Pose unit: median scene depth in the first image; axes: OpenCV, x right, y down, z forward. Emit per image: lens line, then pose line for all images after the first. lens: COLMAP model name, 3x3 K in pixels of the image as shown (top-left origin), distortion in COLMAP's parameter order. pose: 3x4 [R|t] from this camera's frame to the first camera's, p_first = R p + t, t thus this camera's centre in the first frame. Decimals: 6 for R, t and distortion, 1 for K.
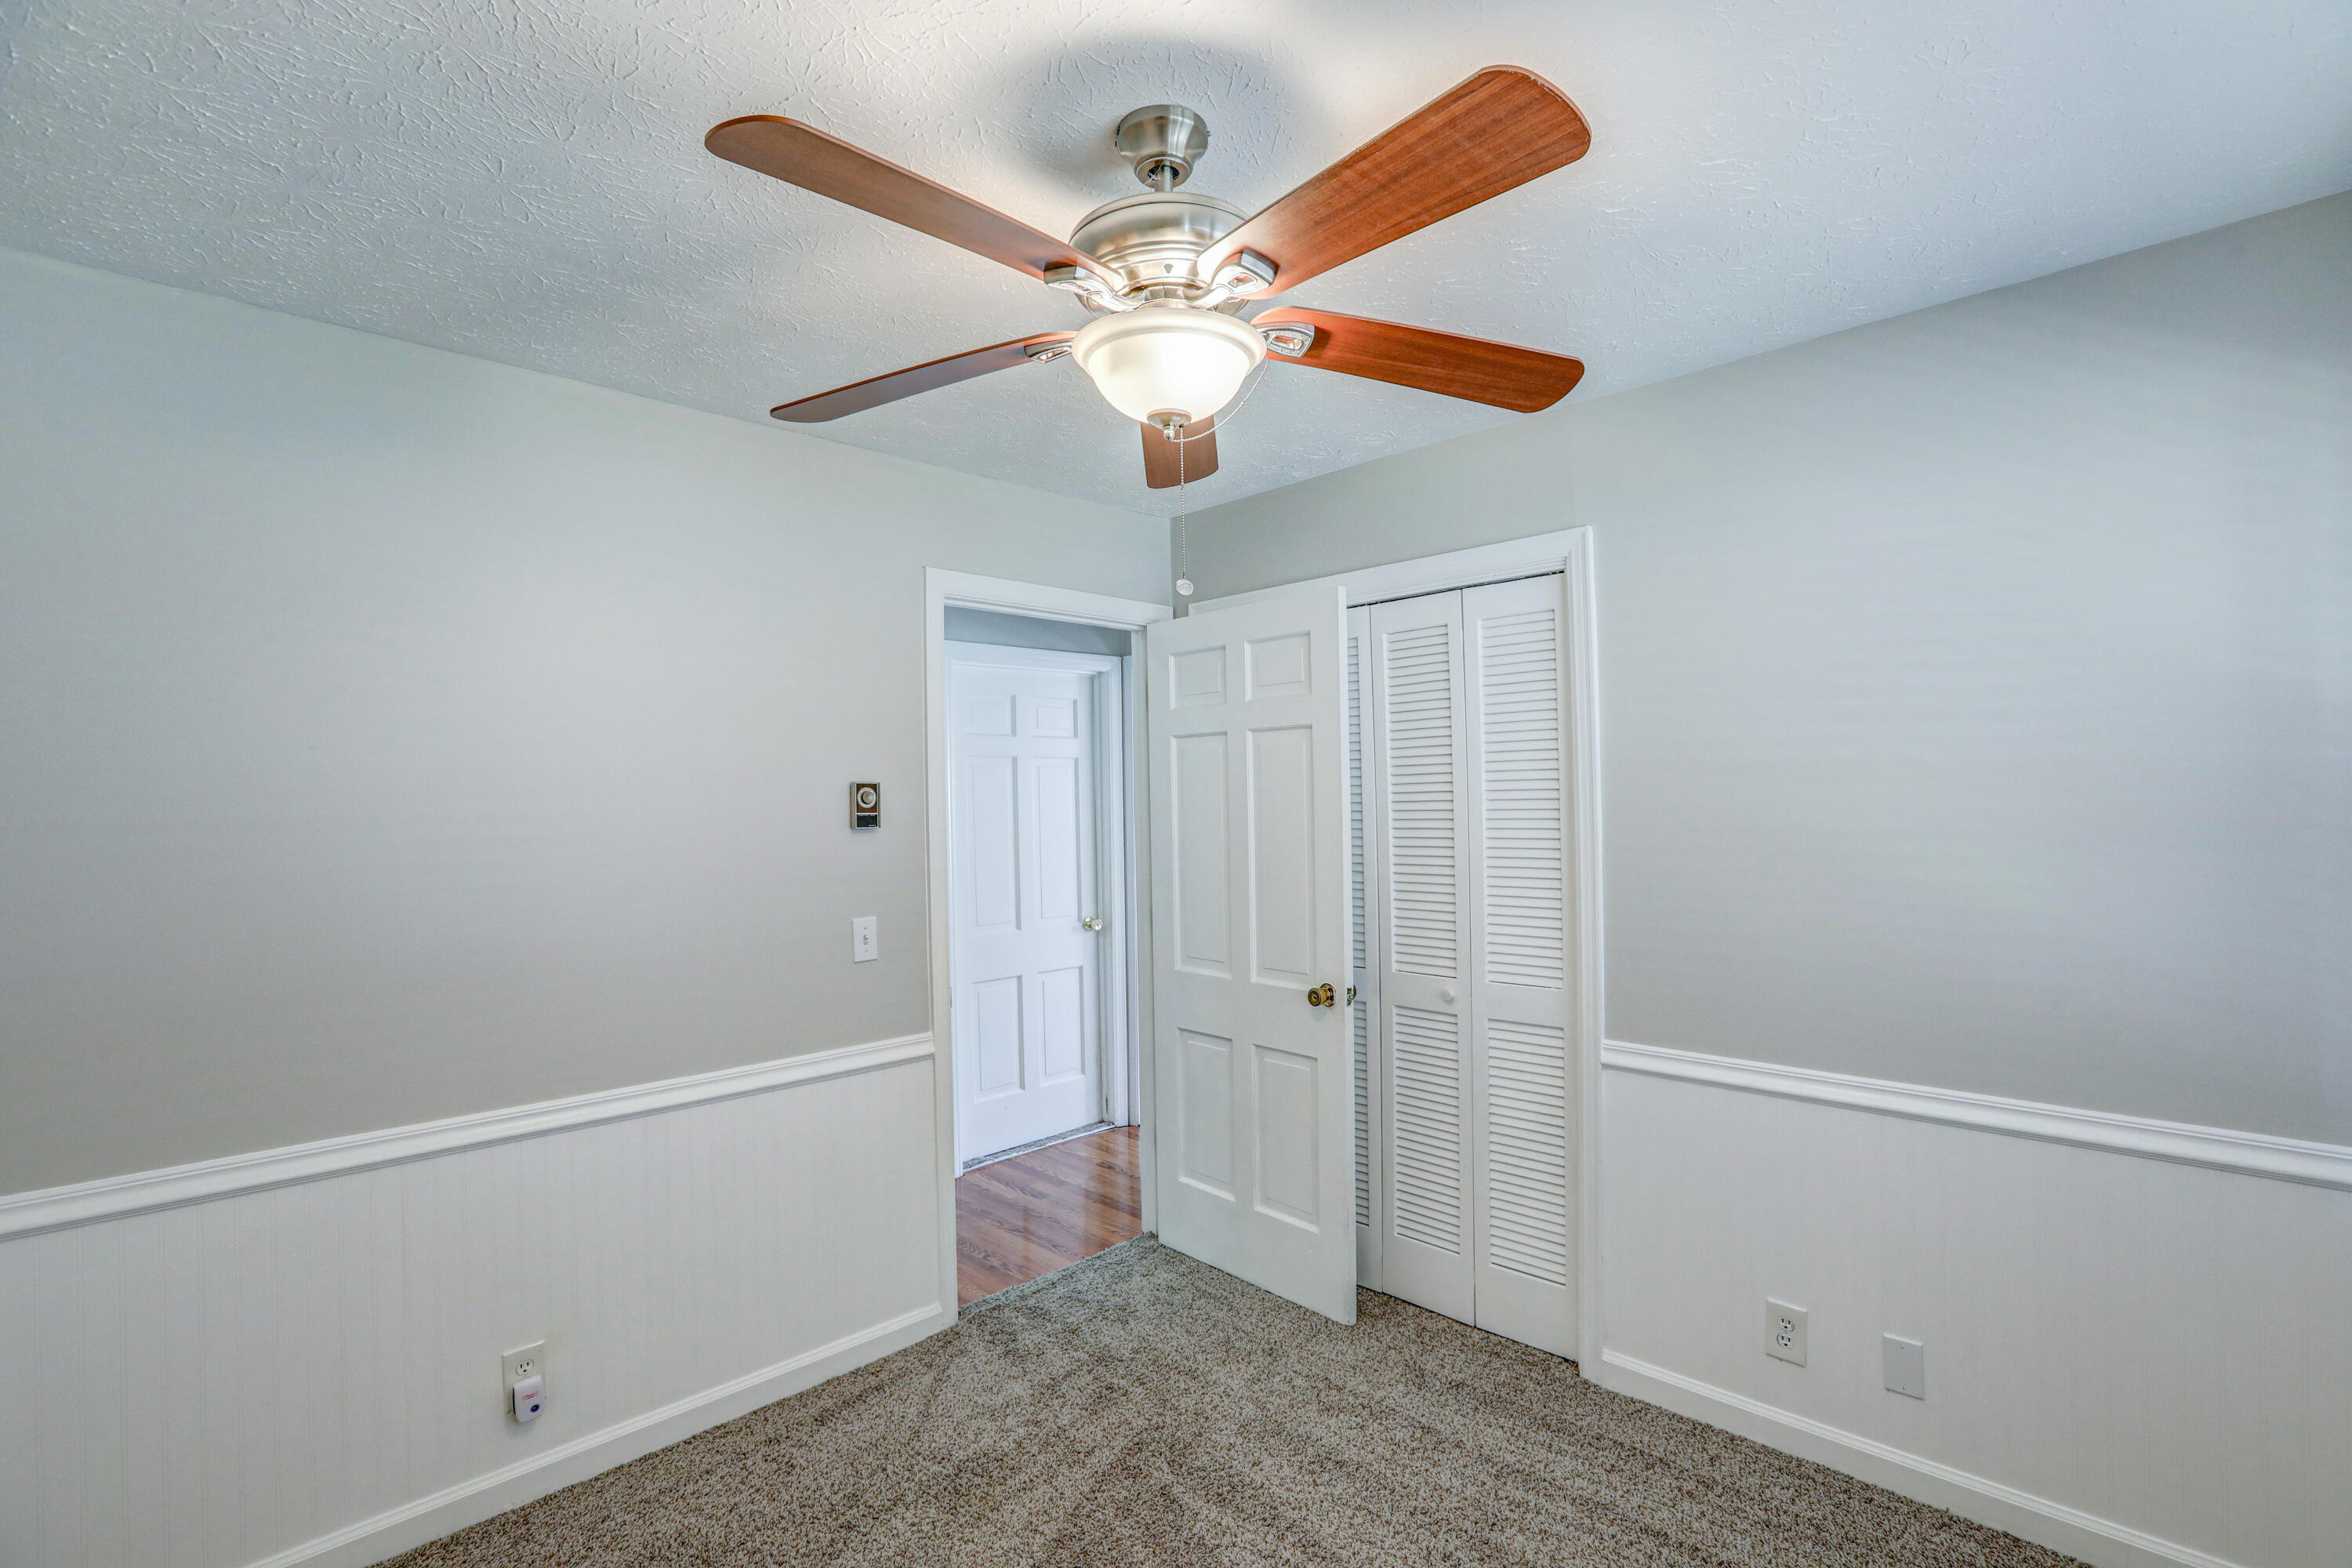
lens RADIAL K [[1121.8, 0, 1174.3], [0, 1121.8, 797.2], [0, 0, 1]] dist [0.001349, 0.000437]
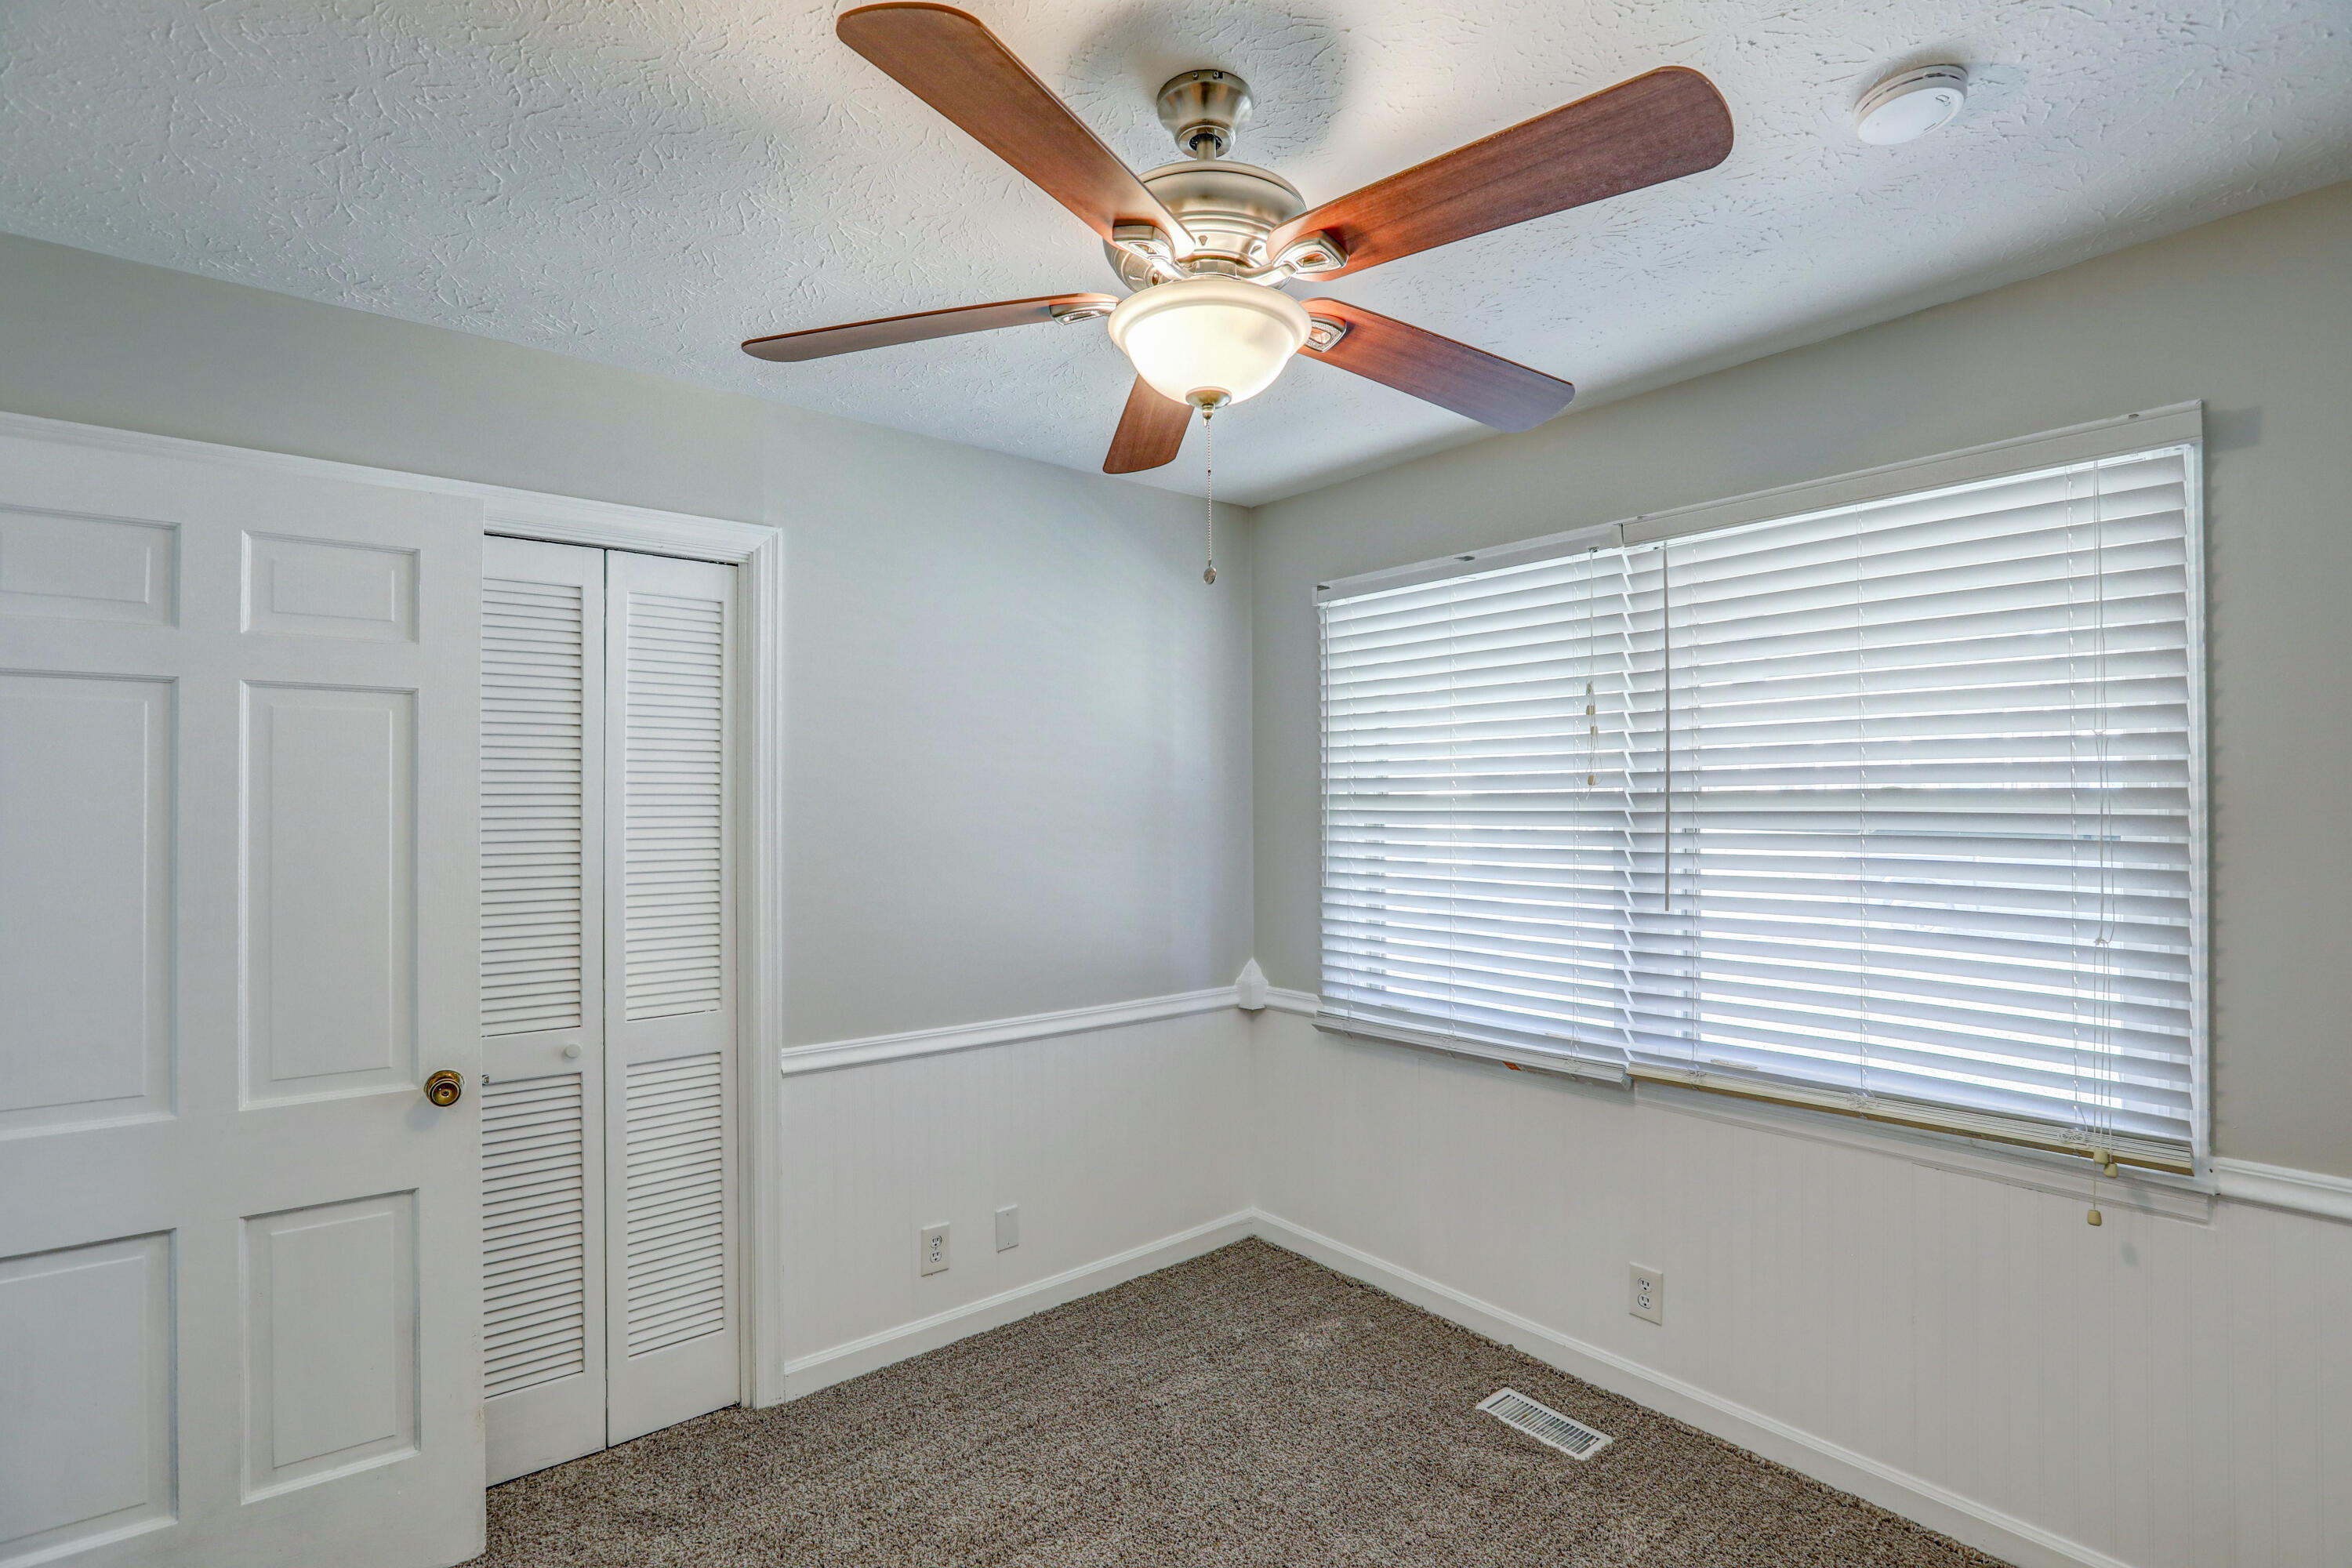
lens RADIAL K [[1096.6, 0, 1176.0], [0, 1096.6, 784.0], [0, 0, 1]] dist [-0.002120, -0.000307]
pose [[0.098286, 0.033436, 0.994596, -0.531488], [-0.003811, 0.999441, -0.033223, 0.012928], [-0.995151, -0.000525, 0.098359, 0.537359]]
